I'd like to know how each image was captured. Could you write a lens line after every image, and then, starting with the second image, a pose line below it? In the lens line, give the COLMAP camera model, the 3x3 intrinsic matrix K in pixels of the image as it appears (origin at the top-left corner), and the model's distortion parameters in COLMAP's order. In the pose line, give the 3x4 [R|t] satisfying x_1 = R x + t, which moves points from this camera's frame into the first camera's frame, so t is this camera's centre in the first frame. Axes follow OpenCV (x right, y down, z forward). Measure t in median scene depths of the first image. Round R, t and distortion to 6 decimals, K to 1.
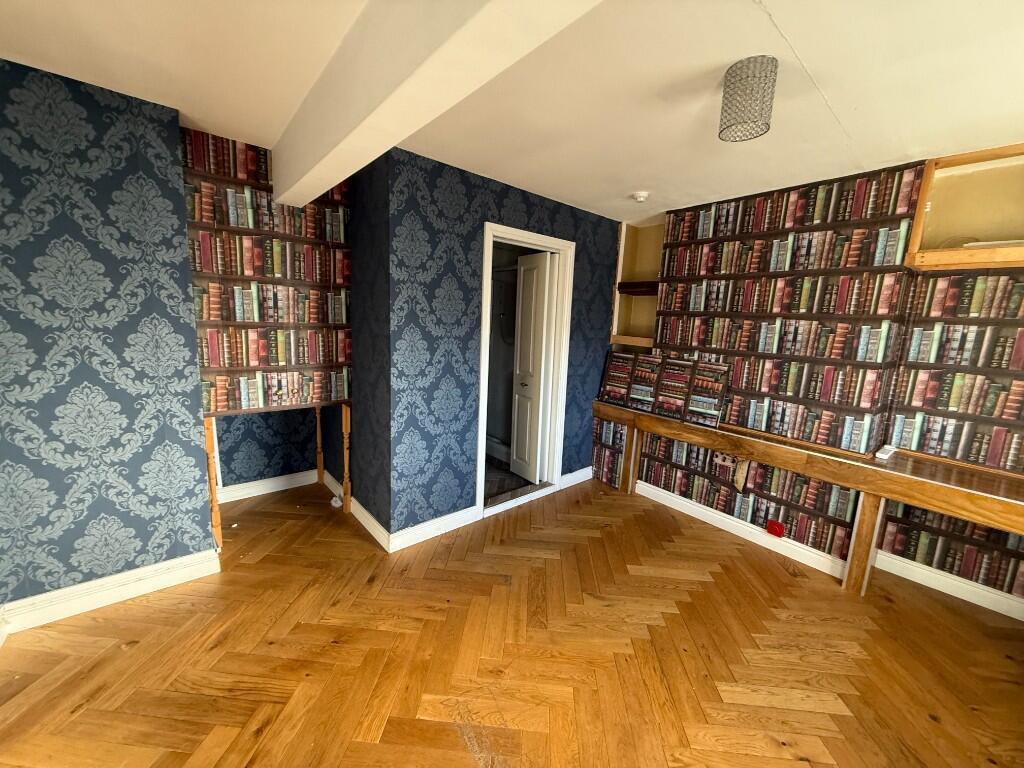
lens RADIAL K [[401.5, 0, 519.0], [0, 401.5, 383.9], [0, 0, 1]] dist [0.000921, 0.000284]
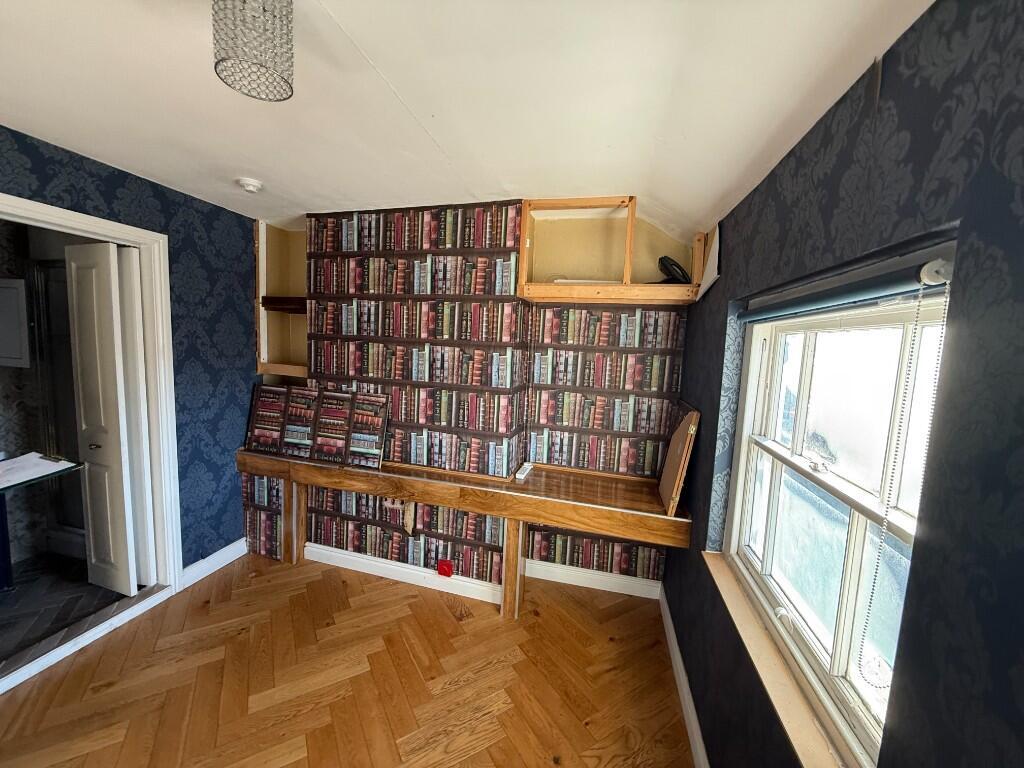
lens RADIAL K [[401.5, 0, 507.6], [0, 401.5, 385.7], [0, 0, 1]] dist [0.000921, 0.000284]
pose [[0.819442, -0.067585, 0.569164, 0.224407], [0.086988, 0.996185, -0.006947, -0.037911], [-0.566523, 0.055203, 0.822195, 0.111560]]
